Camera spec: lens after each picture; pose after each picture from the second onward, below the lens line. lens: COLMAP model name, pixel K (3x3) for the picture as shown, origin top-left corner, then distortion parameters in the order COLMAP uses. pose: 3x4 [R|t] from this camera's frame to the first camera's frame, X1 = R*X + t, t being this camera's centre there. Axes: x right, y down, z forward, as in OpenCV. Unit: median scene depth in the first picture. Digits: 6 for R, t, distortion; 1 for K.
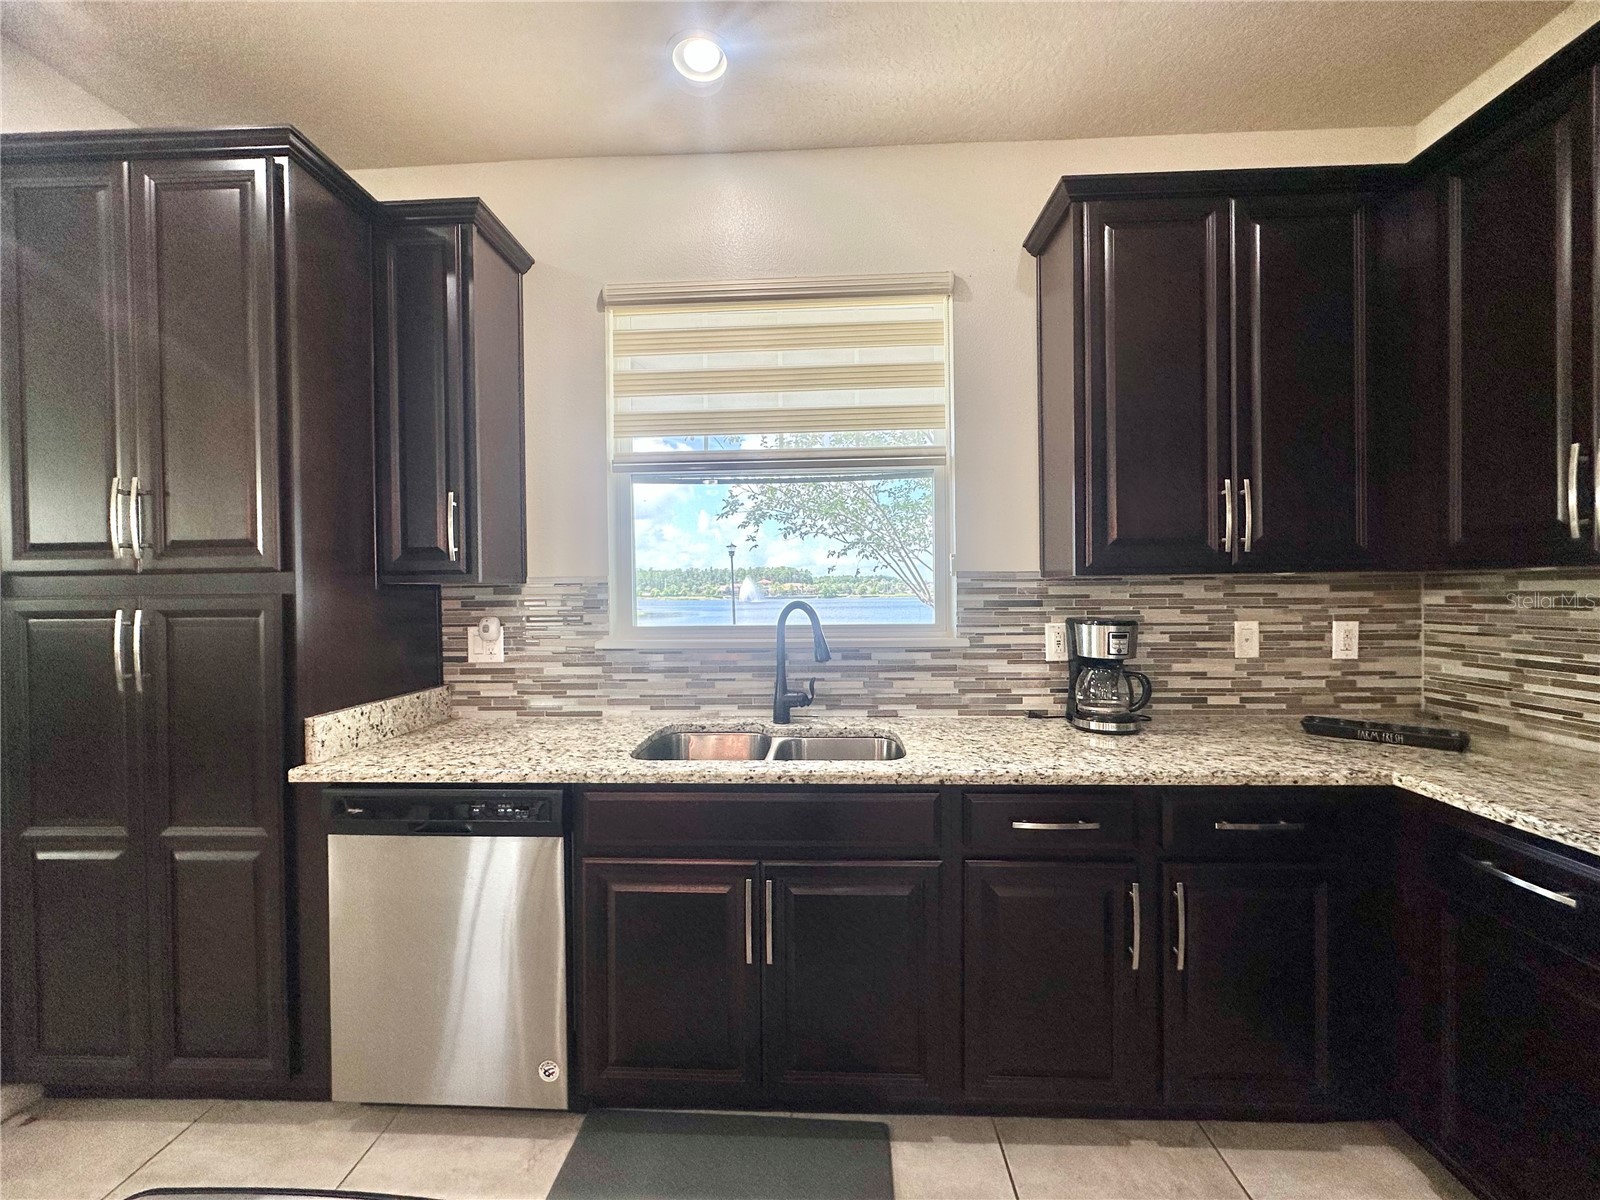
lens RADIAL K [[637.6, 0, 798.3], [0, 637.6, 596.6], [0, 0, 1]] dist [-0.001947, -0.000220]
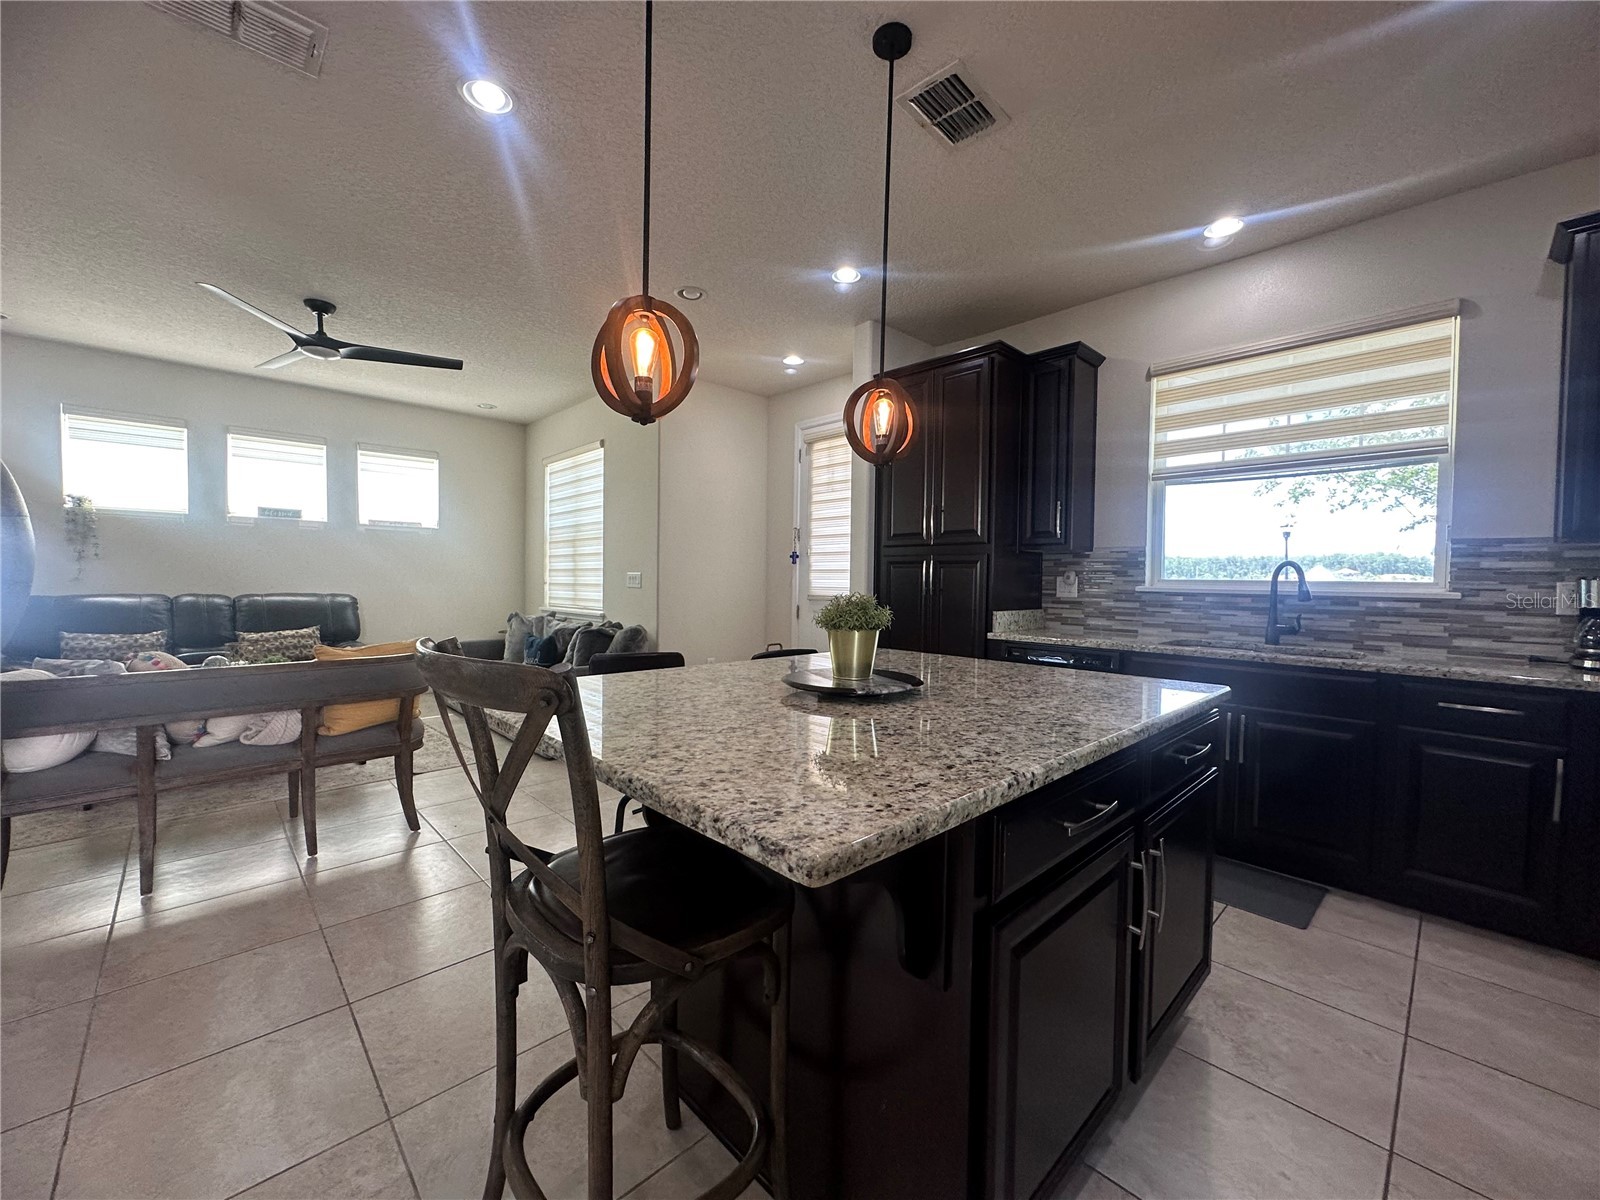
lens RADIAL K [[637.6, 0, 798.3], [0, 637.6, 596.6], [0, 0, 1]] dist [-0.001947, -0.000220]
pose [[0.719959, 0.041588, -0.692770, 0.196704], [-0.027398, 0.999128, 0.031505, 0.070169], [0.693476, -0.003702, 0.720470, -0.796822]]
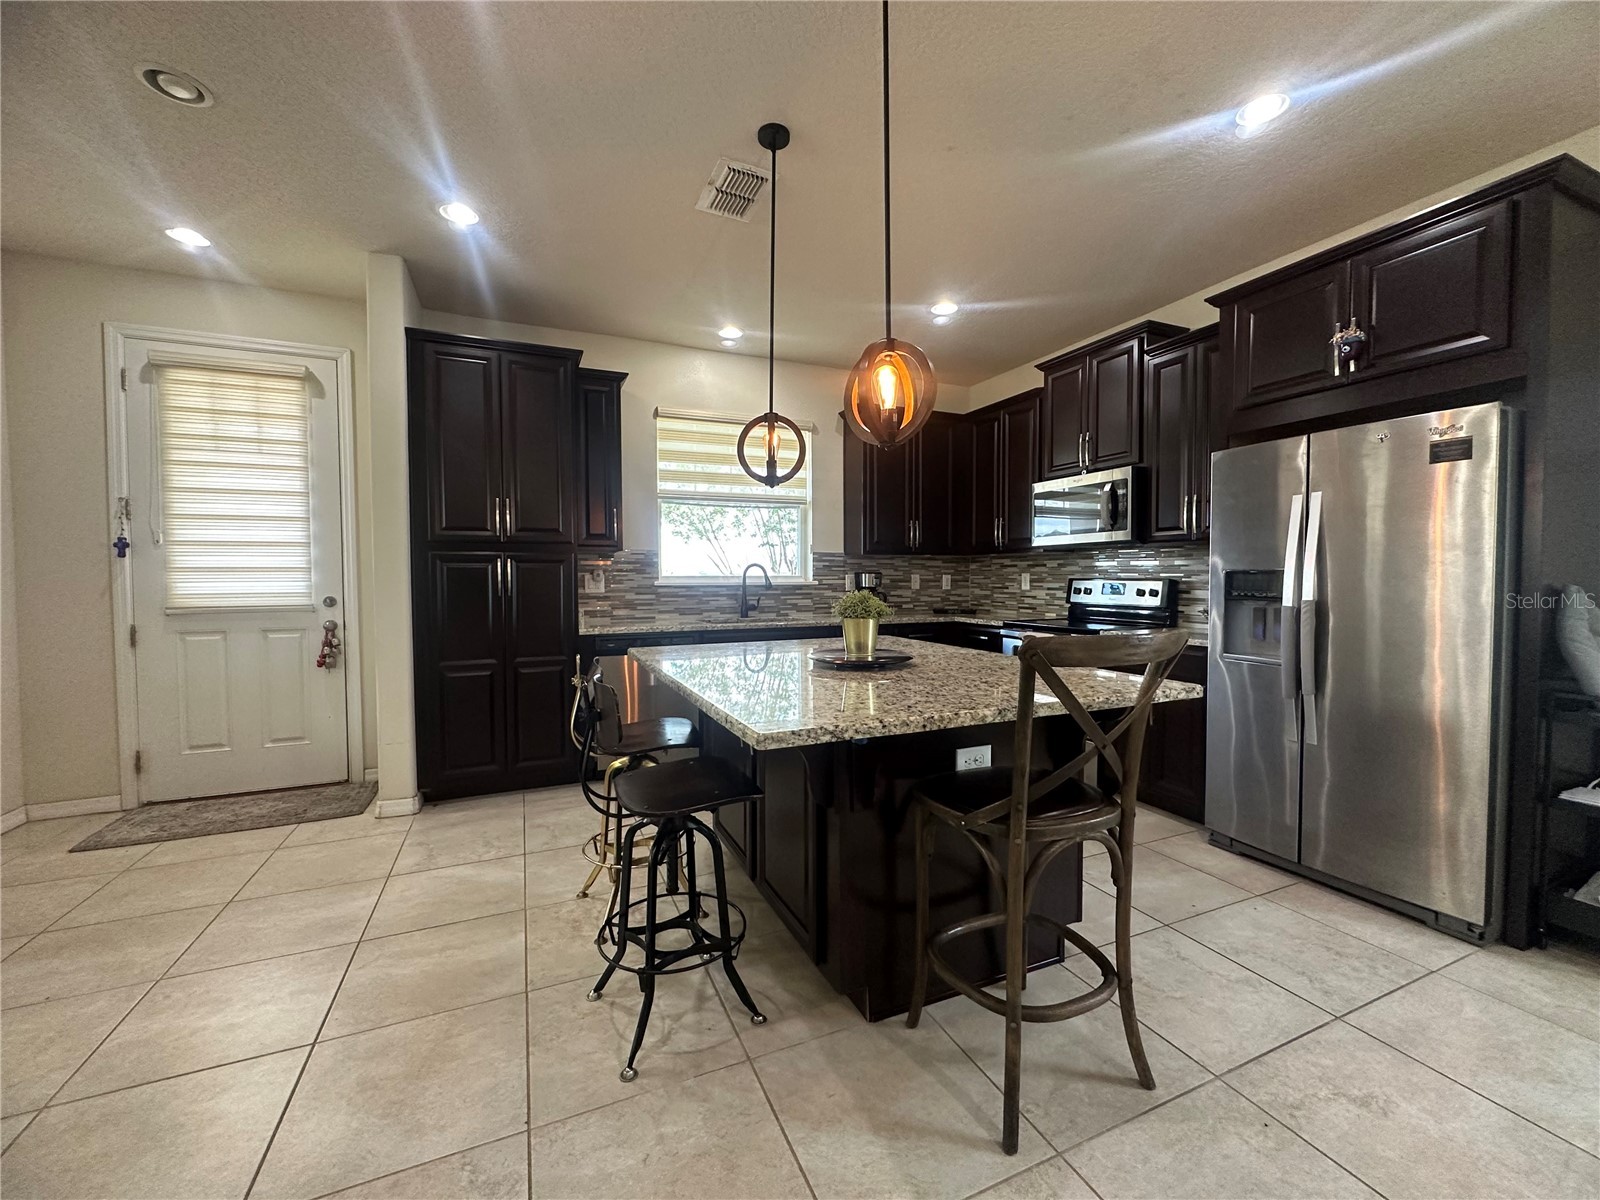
lens RADIAL K [[637.6, 0, 798.3], [0, 637.6, 596.6], [0, 0, 1]] dist [-0.001947, -0.000220]
pose [[0.899401, -0.005219, 0.437094, -0.818772], [-0.003730, 0.999801, 0.019612, 0.077908], [-0.437109, -0.019269, 0.899202, -1.070299]]
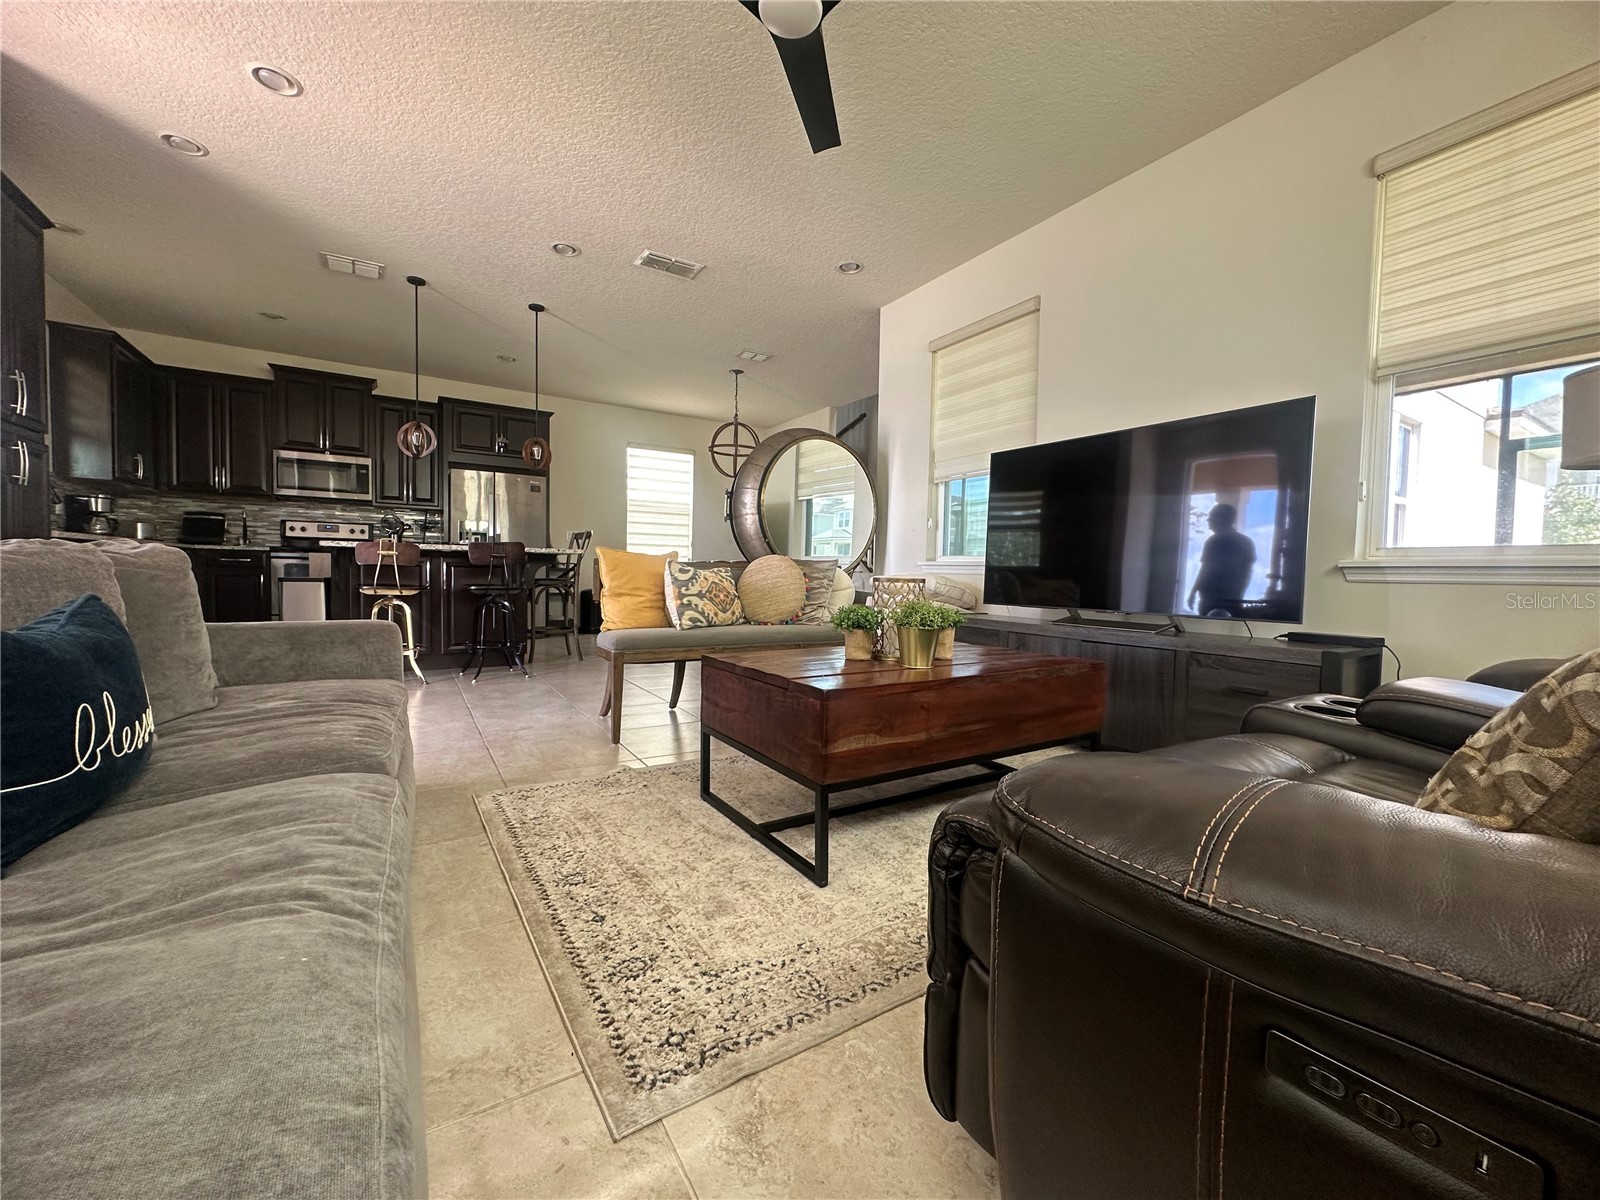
lens RADIAL K [[637.6, 0, 798.3], [0, 637.6, 596.6], [0, 0, 1]] dist [-0.001947, -0.000220]
pose [[-0.564370, -0.031266, 0.824930, -2.946336], [-0.006865, 0.999426, 0.033183, 0.301553], [-0.825493, 0.013065, -0.564261, 0.122804]]
